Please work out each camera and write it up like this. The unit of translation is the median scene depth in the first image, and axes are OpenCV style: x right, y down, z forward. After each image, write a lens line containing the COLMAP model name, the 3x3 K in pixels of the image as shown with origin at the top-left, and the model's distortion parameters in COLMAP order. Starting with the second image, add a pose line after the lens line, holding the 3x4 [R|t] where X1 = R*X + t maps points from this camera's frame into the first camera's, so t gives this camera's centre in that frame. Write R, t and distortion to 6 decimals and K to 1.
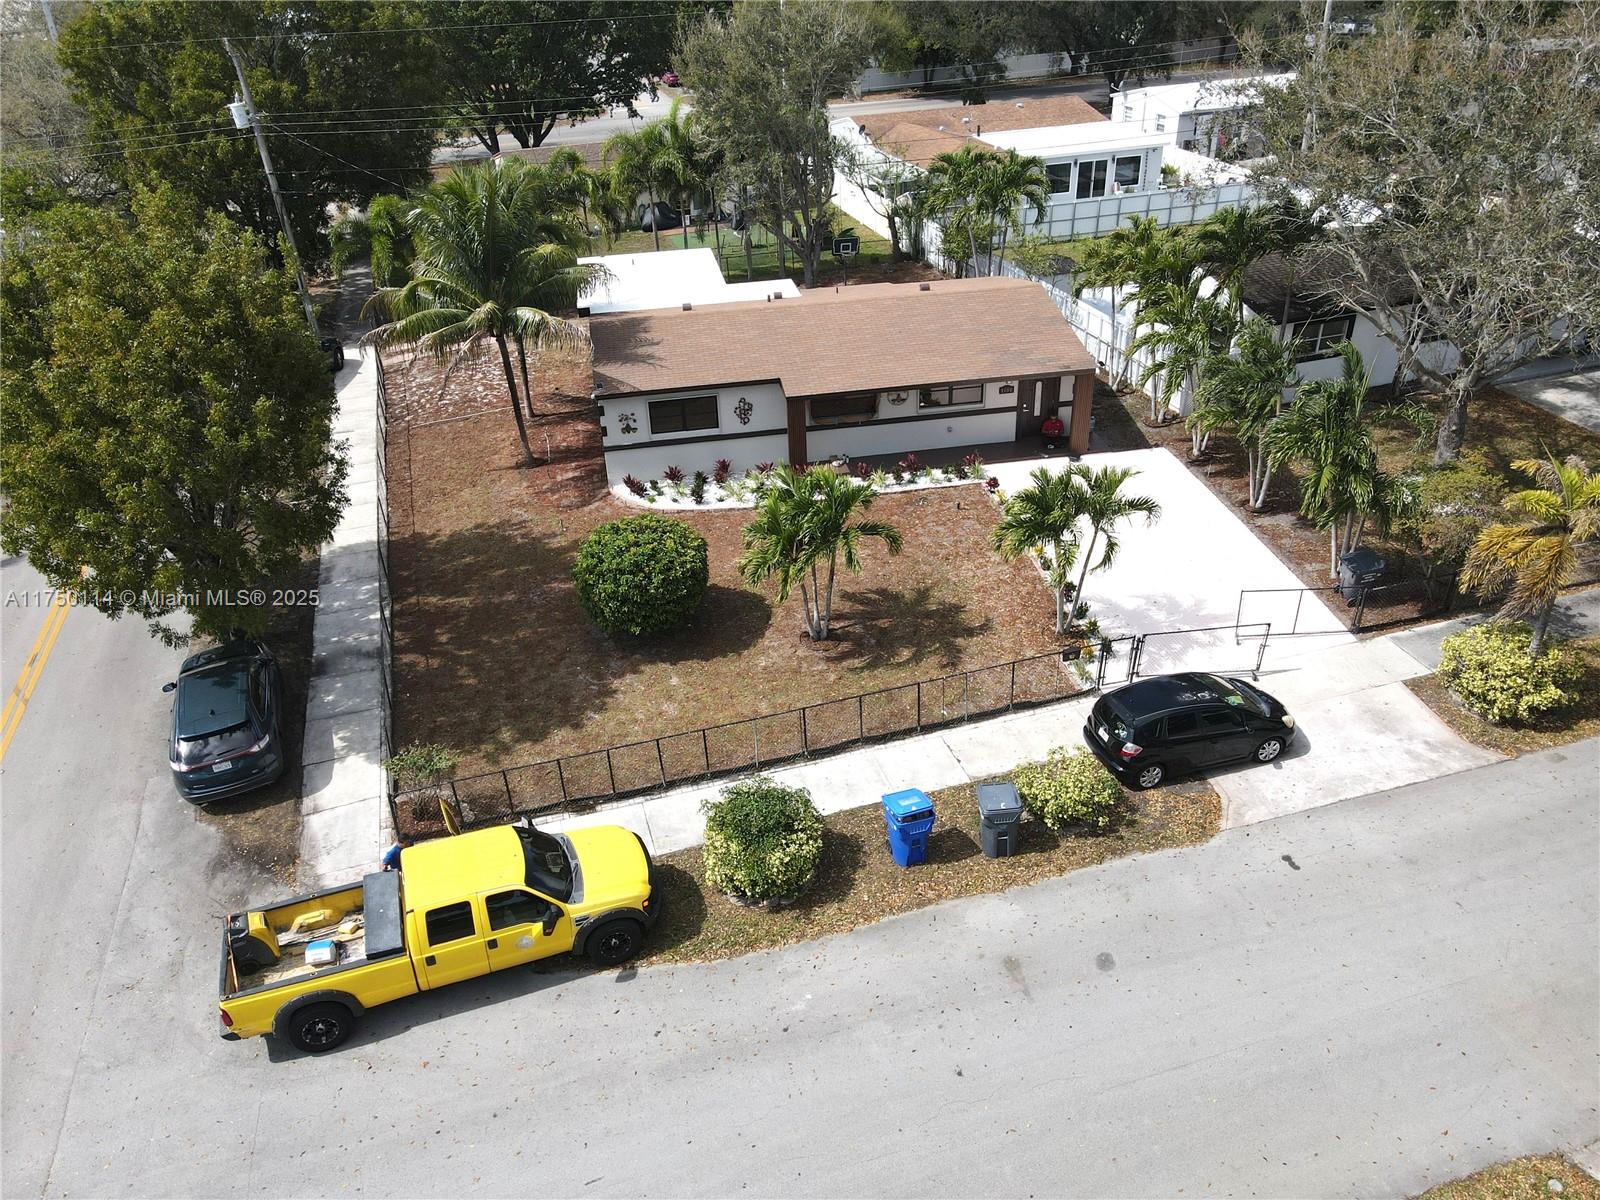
lens RADIAL K [[1164.7, 0, 794.3], [0, 1164.7, 590.1], [0, 0, 1]] dist [-0.005291, 0.031187]
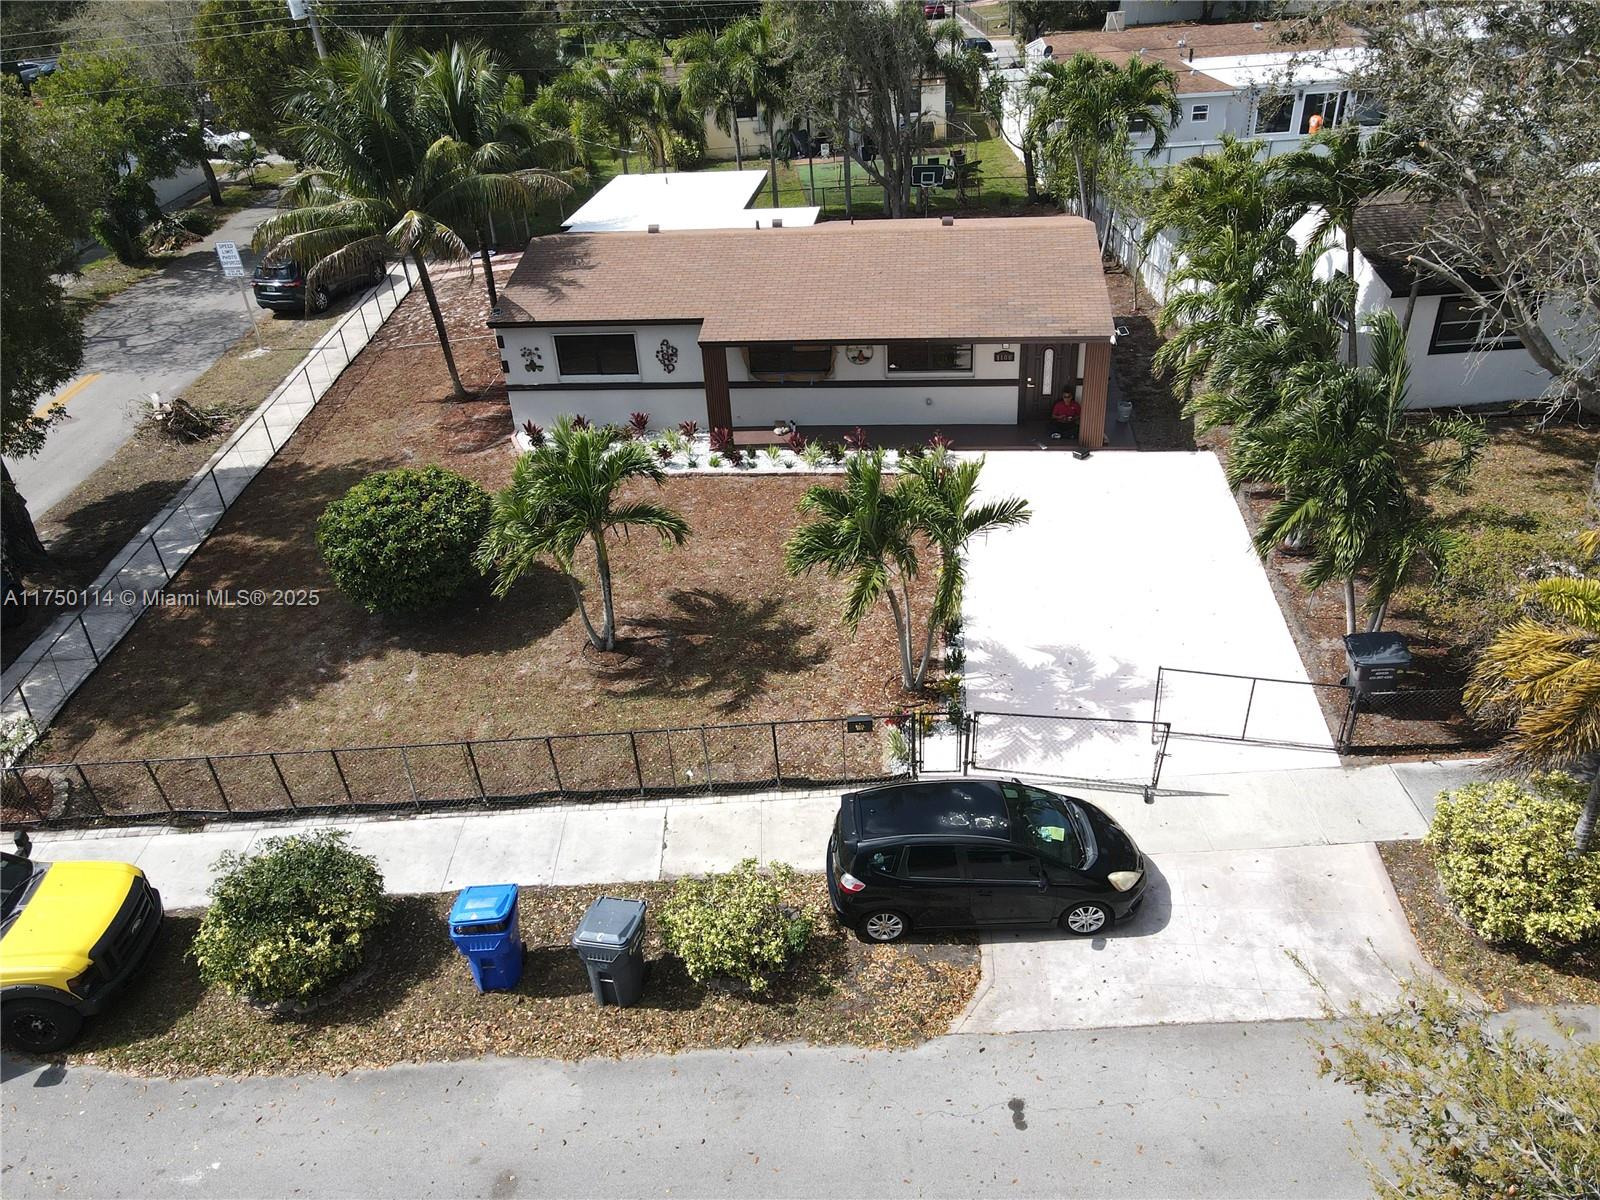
lens RADIAL K [[1164.7, 0, 803.6], [0, 1164.7, 595.9], [0, 0, 1]] dist [-0.005291, 0.031187]
pose [[0.962984, 0.129053, -0.236660, 0.328531], [-0.120616, 0.991447, 0.049850, -0.048025], [0.241069, -0.019460, 0.970313, 0.279448]]
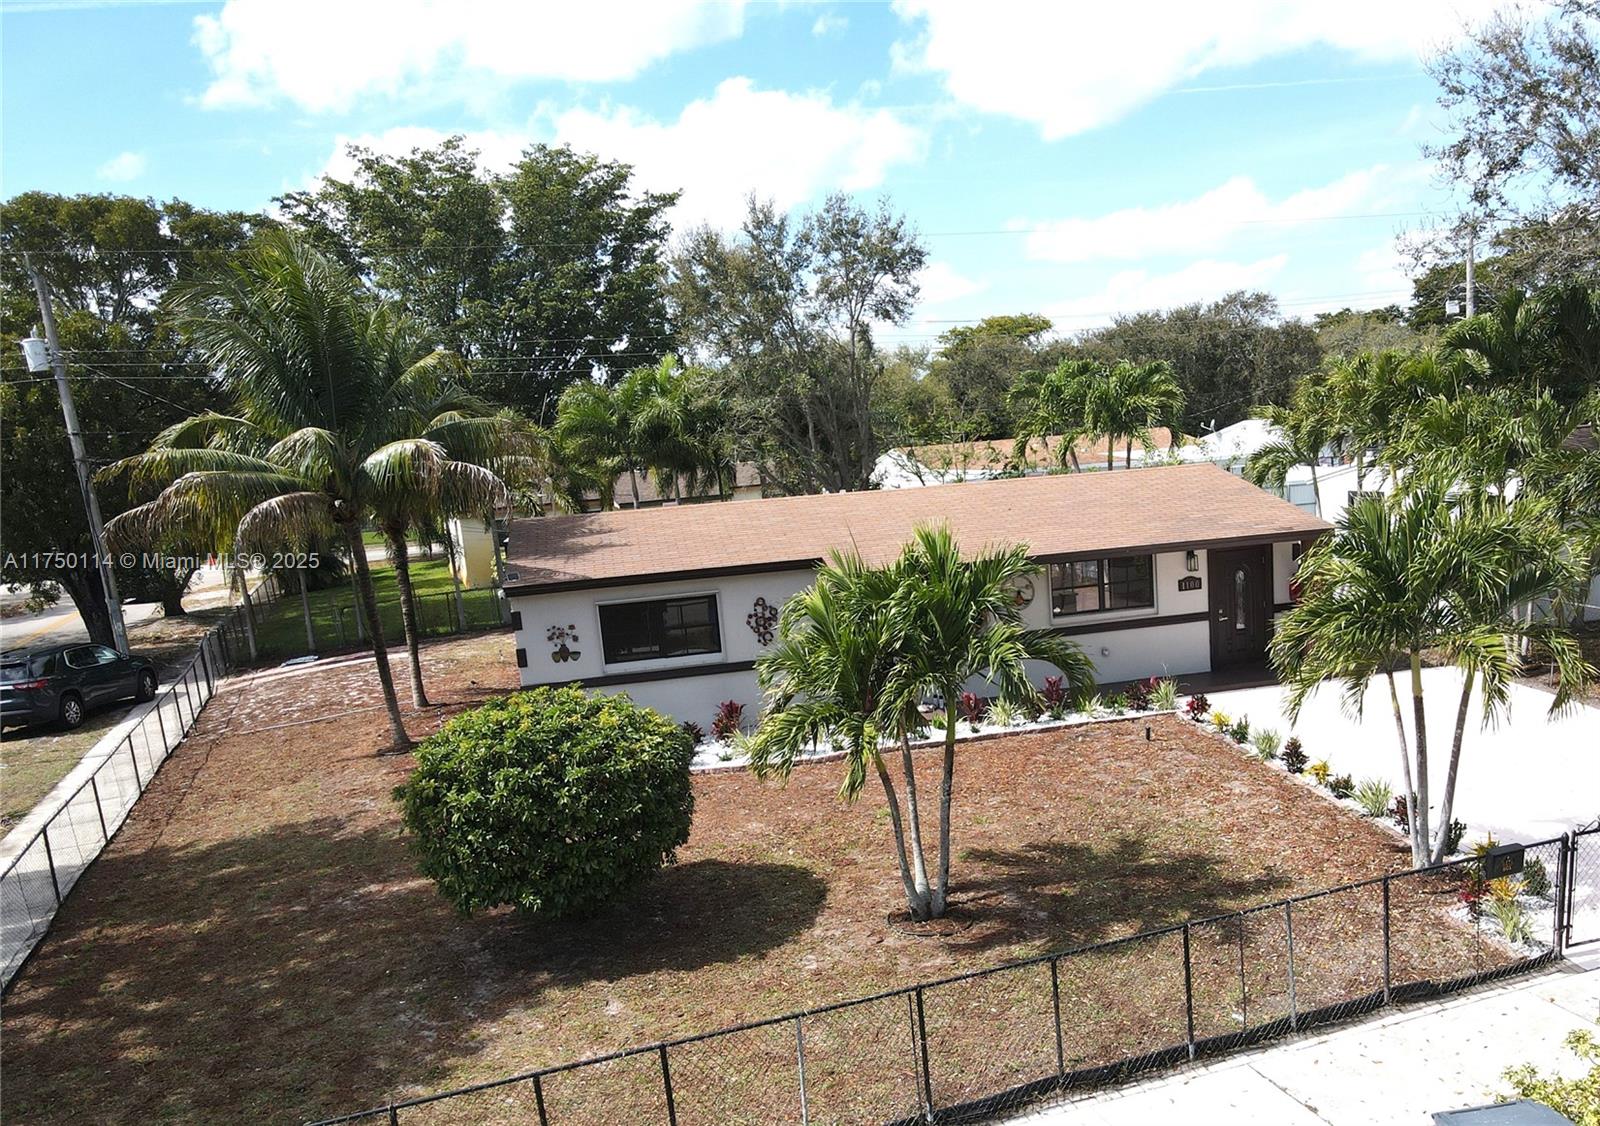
lens RADIAL K [[1323.0, 0, 911.3], [0, 1323.0, 701.2], [0, 0, 1]] dist [-0.002383, 0.019140]
pose [[0.996863, -0.046214, 0.064260, -0.016581], [0.064564, 0.944408, -0.322375, 0.132413], [-0.045789, 0.325512, 0.944428, 0.464749]]
